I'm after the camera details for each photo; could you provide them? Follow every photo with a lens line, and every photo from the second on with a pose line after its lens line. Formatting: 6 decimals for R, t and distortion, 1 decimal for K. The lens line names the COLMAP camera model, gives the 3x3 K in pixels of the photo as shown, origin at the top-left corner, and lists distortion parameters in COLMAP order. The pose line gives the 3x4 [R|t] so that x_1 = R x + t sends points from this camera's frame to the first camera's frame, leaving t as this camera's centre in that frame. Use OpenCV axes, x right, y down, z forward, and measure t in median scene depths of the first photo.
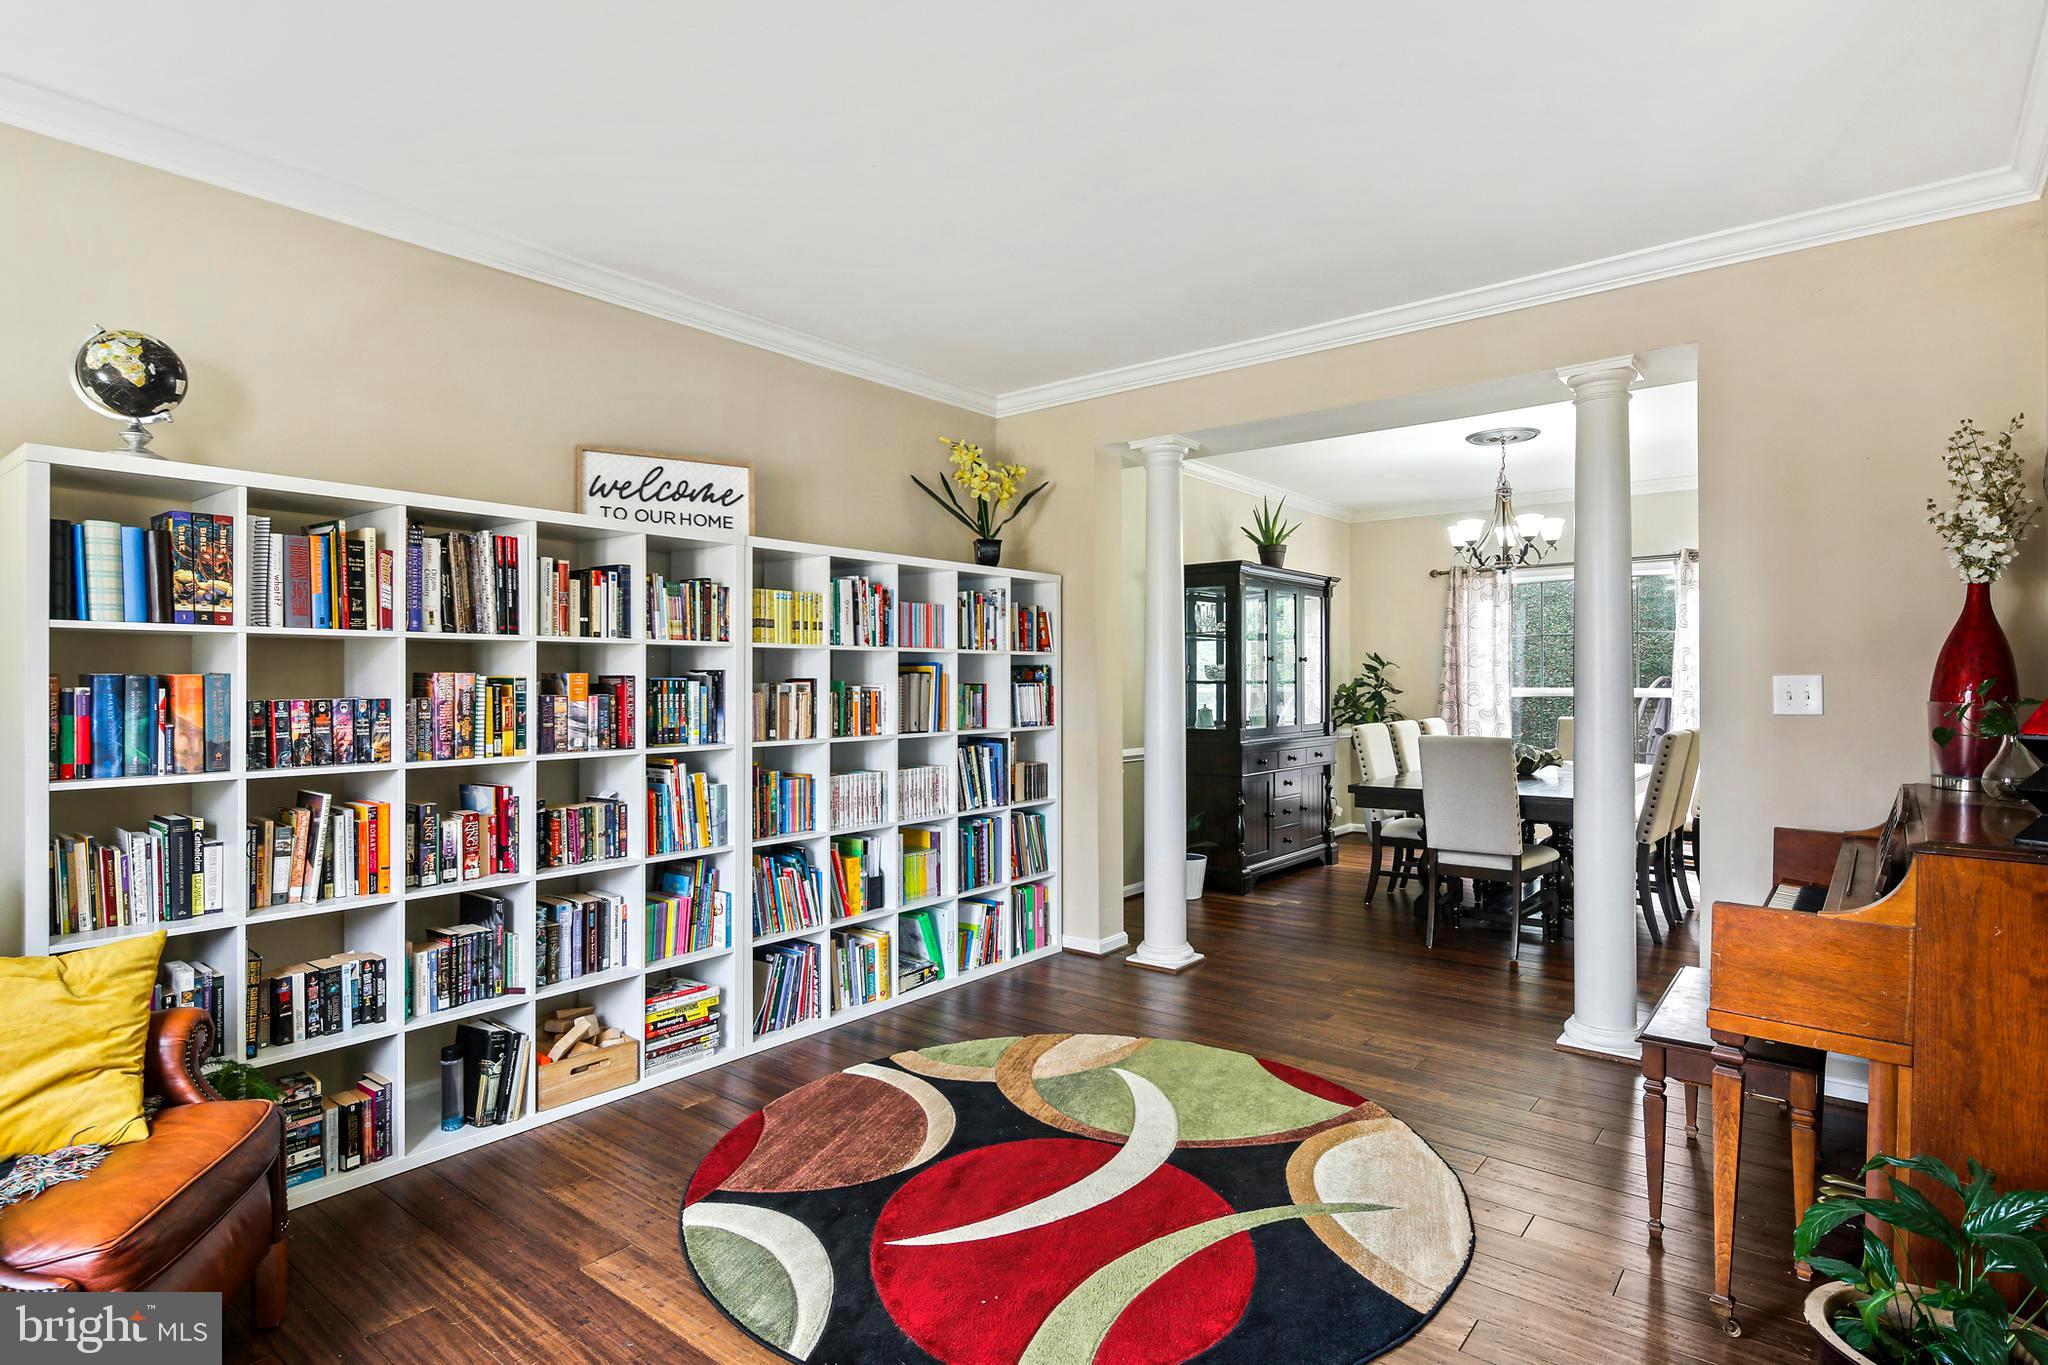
lens RADIAL K [[1070.9, 0, 1023.1], [0, 1070.9, 688.3], [0, 0, 1]] dist [-0.000687, 0.000021]
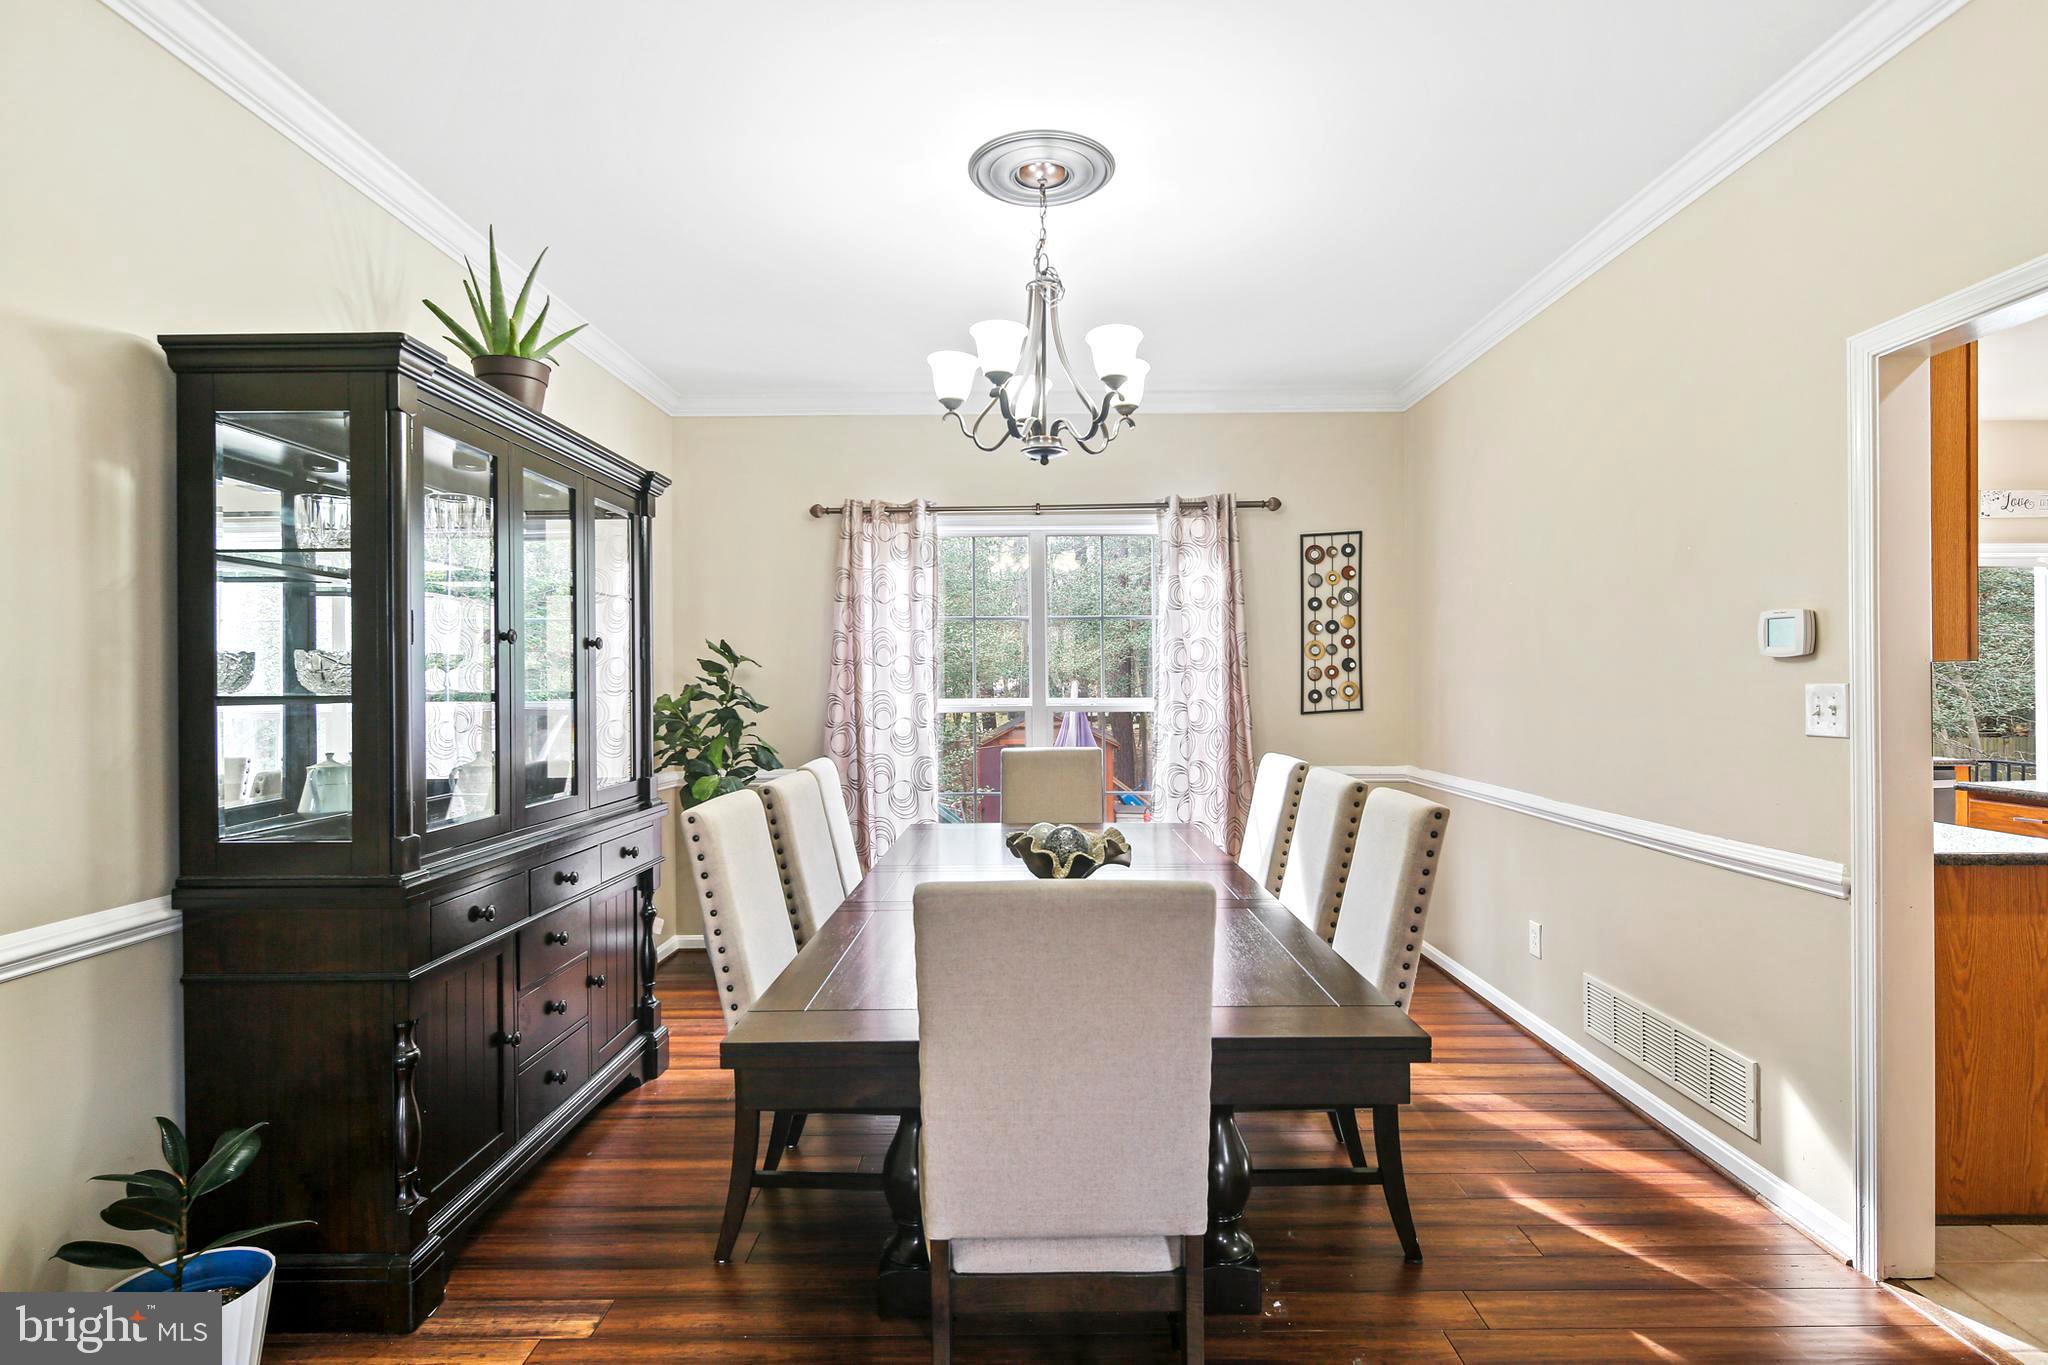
lens RADIAL K [[1008.9, 0, 1032.2], [0, 1008.9, 684.1], [0, 0, 1]] dist [0.000893, 0.000178]
pose [[0.779764, -0.003542, 0.626063, 0.125223], [0.007534, 0.999965, -0.003726, -0.006698], [-0.626028, 0.007623, 0.779763, 0.493472]]
